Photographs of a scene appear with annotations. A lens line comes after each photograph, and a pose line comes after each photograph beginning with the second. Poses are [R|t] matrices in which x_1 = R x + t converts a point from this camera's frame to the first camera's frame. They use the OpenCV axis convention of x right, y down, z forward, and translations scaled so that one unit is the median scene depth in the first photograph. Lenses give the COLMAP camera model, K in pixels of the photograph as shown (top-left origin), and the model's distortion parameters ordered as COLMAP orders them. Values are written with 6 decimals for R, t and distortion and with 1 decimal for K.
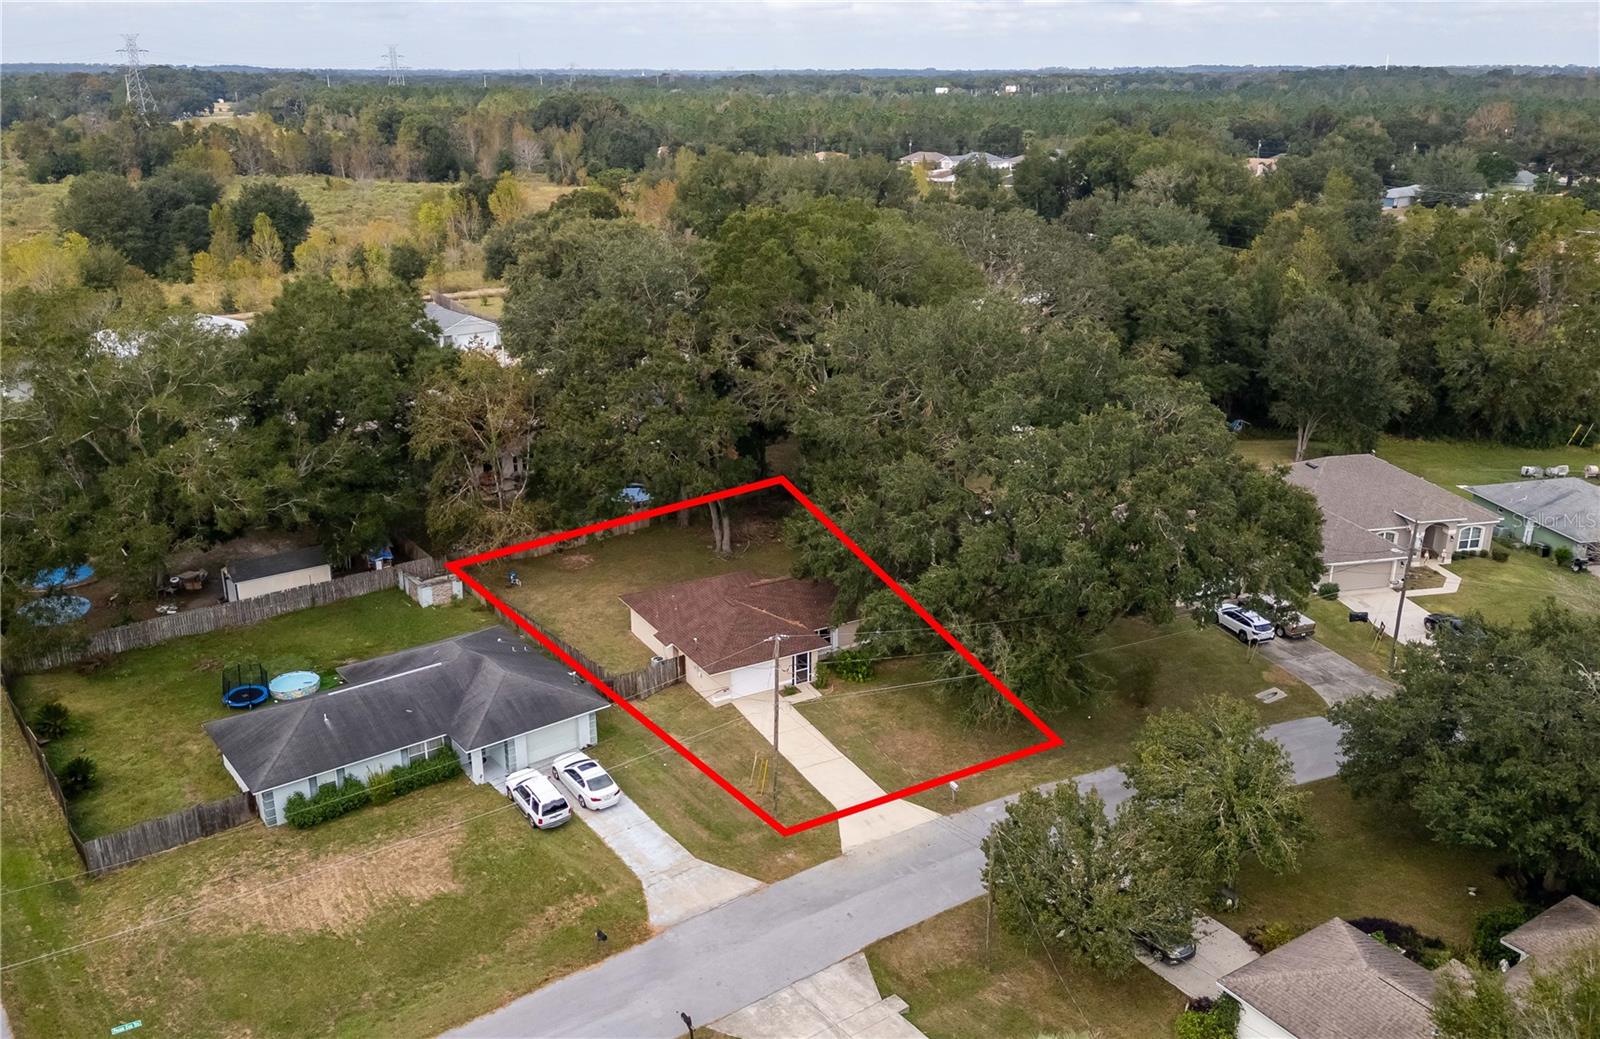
lens RADIAL K [[1328.3, 0, 800.0], [0, 1328.3, 519.5], [0, 0, 1]] dist [0.046402, -0.014871]
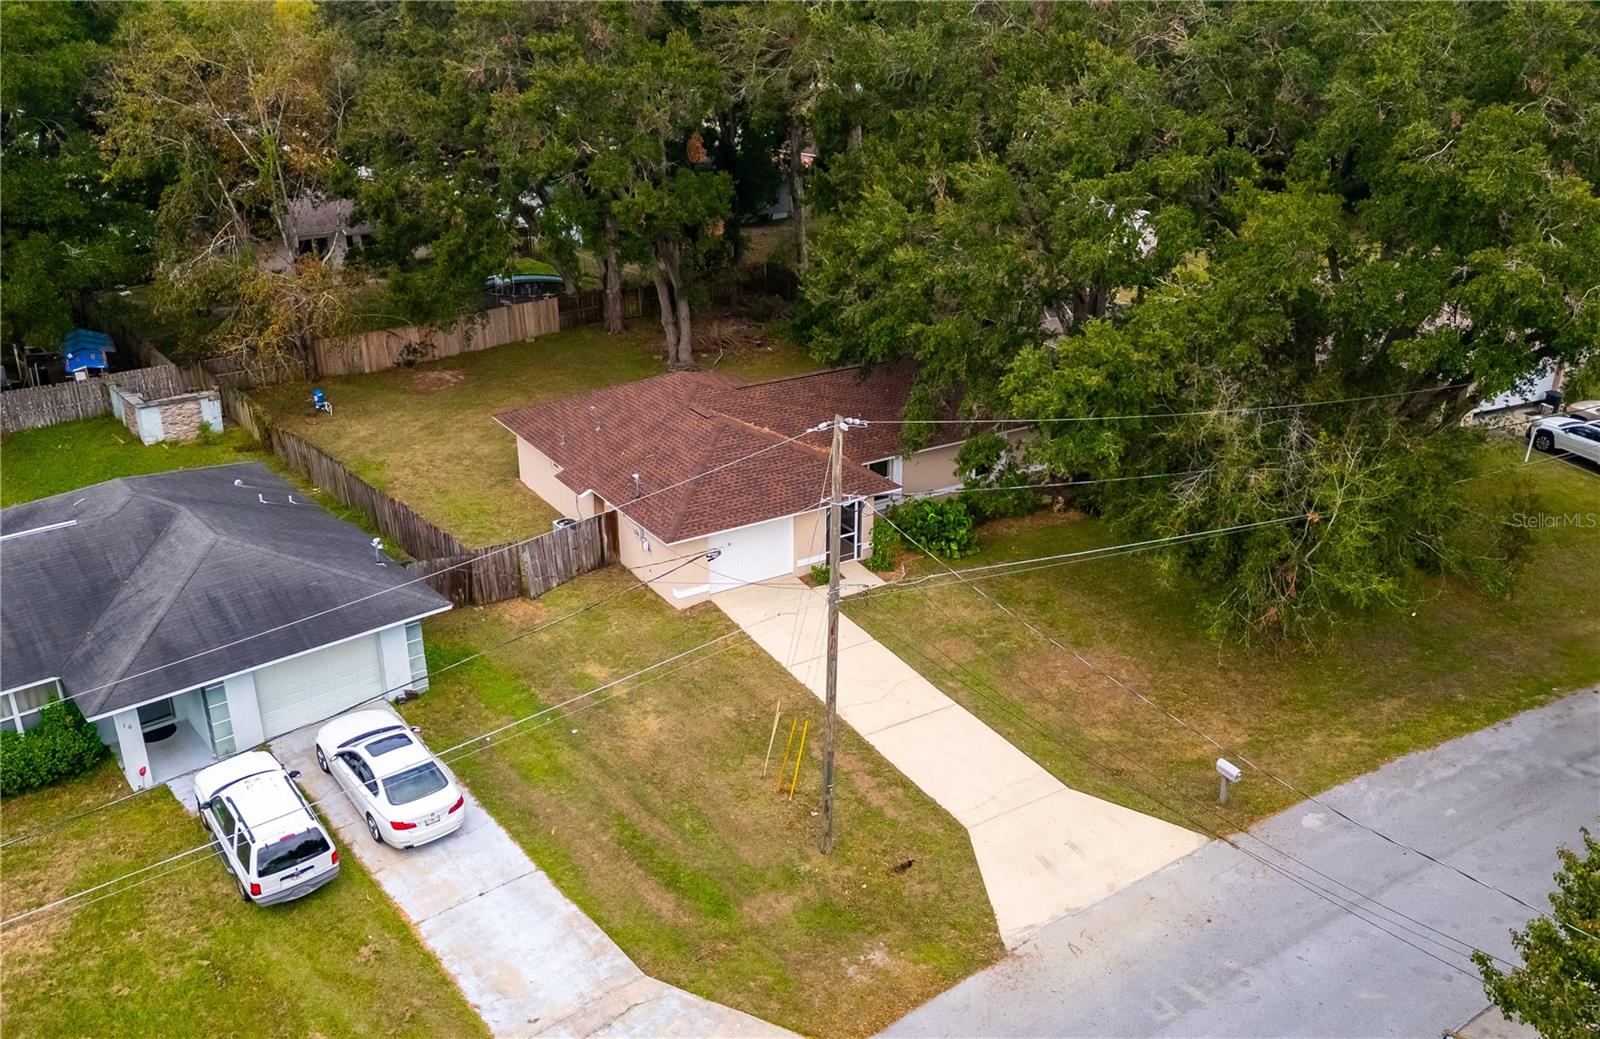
lens RADIAL K [[1306.0, 0, 817.6], [0, 1306.0, 524.9], [0, 0, 1]] dist [0.019858, -0.001682]
pose [[0.998265, -0.013774, 0.057254, -0.040198], [0.010111, 0.997913, 0.063775, 0.080722], [-0.058013, -0.063086, 0.996321, 0.522286]]
